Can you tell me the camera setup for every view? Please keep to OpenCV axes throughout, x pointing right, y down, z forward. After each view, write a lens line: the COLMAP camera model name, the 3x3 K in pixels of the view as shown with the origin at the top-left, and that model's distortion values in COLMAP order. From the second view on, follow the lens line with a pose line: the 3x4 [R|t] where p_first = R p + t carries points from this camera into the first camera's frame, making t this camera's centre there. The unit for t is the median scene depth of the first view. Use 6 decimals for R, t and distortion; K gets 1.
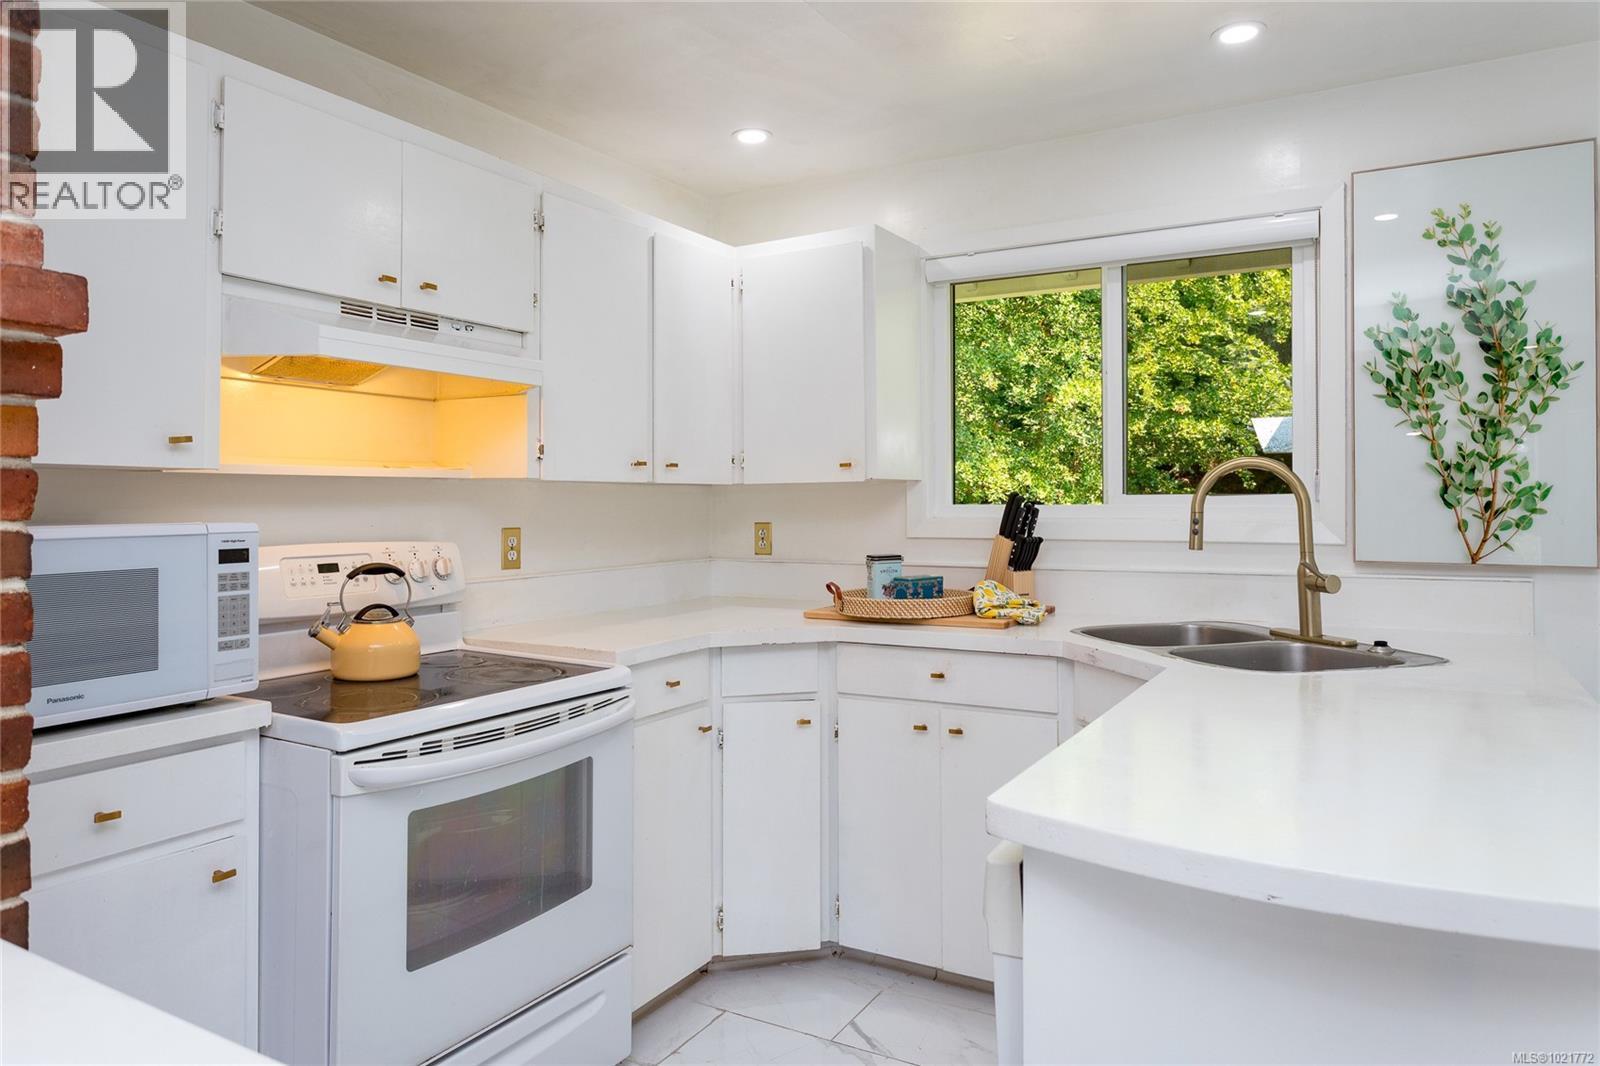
lens RADIAL K [[1021.5, 0, 817.0], [0, 1021.5, 509.4], [0, 0, 1]] dist [0.003007, 0.004733]
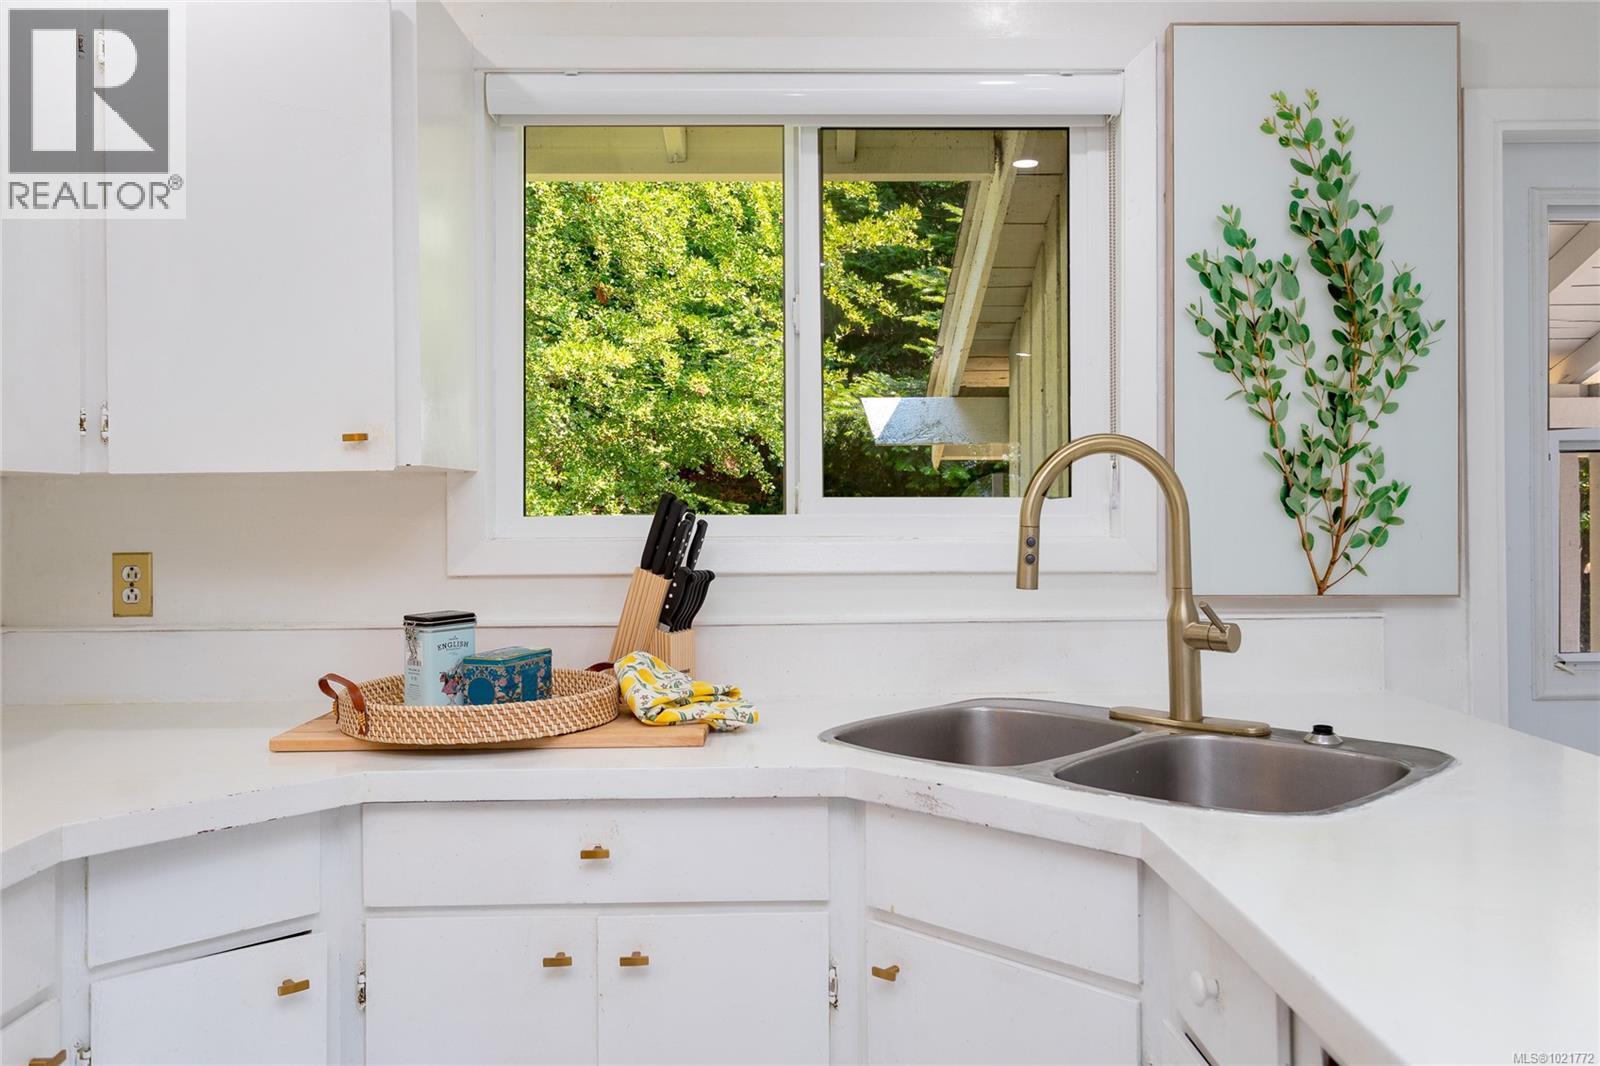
lens RADIAL K [[1221.4, 0, 802.1], [0, 1221.4, 509.2], [0, 0, 1]] dist [0.006658, -0.000194]
pose [[0.863707, -0.001695, 0.503991, -0.097408], [0.006391, 0.999951, -0.007590, -0.002388], [-0.503953, 0.009777, 0.863676, 0.426154]]
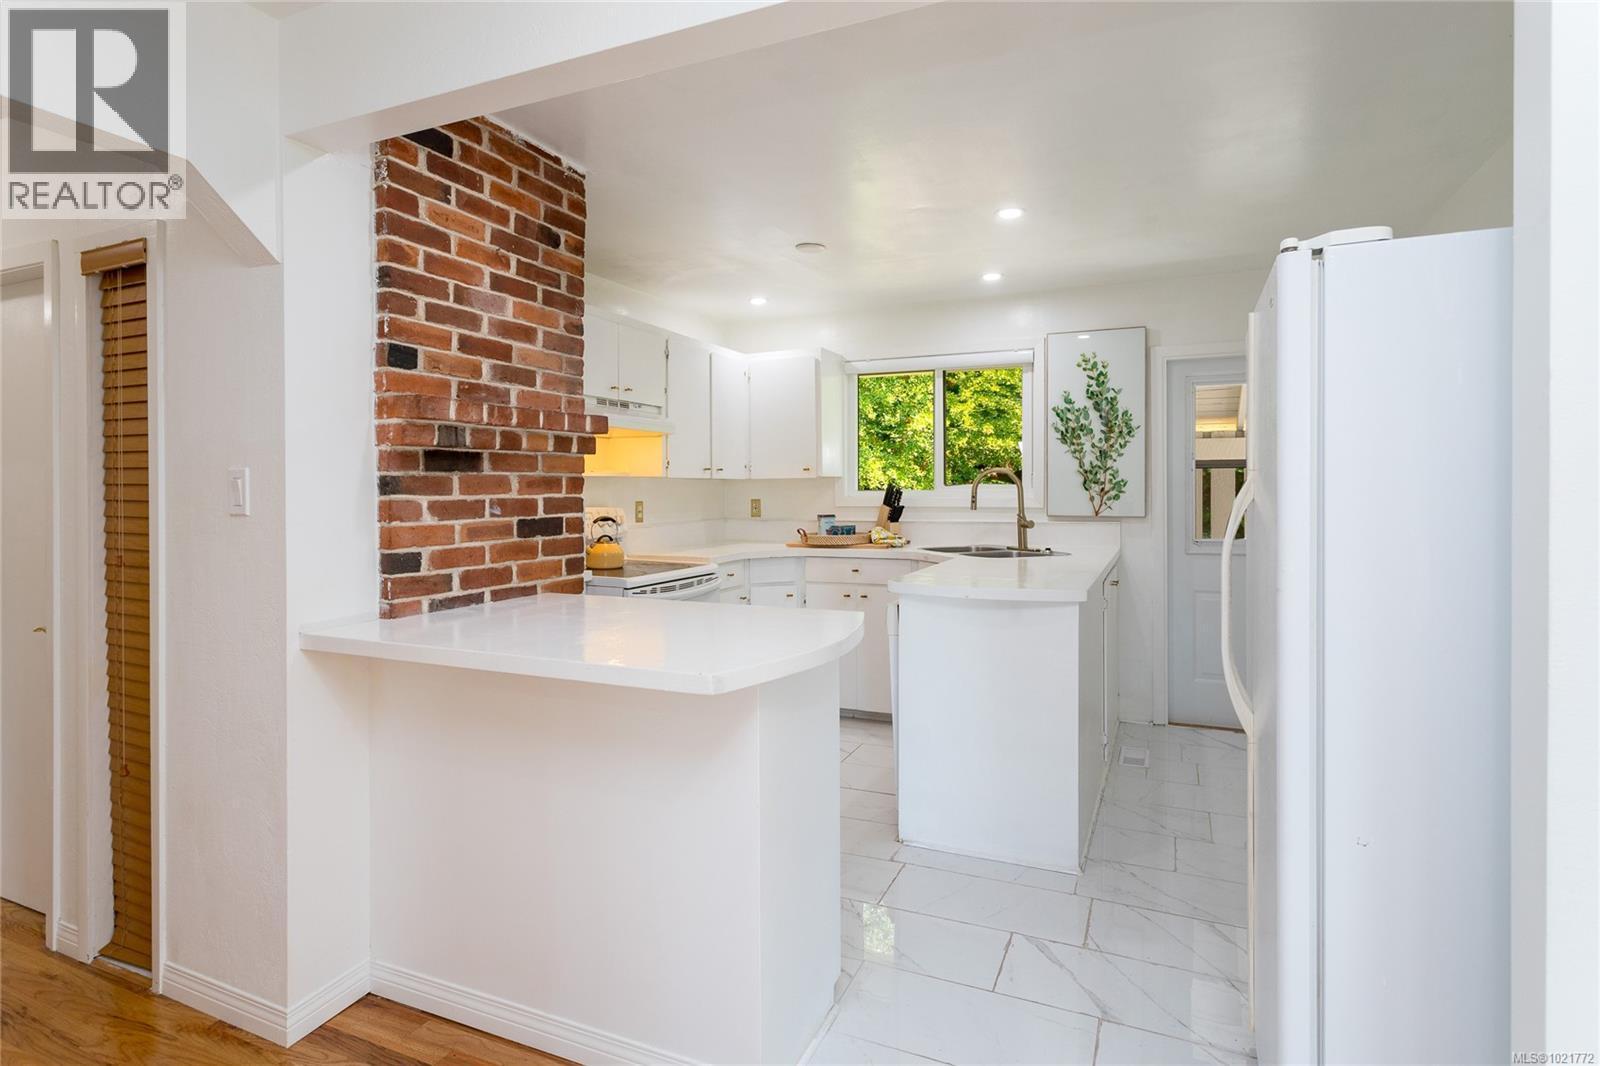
lens RADIAL K [[819.3, 0, 797.0], [0, 819.3, 528.0], [0, 0, 1]] dist [-0.004780, -0.000102]
pose [[0.995975, -0.005428, 0.089468, -0.153062], [0.001923, 0.999229, 0.039210, 0.008528], [-0.089612, -0.038880, 0.995218, -0.671379]]
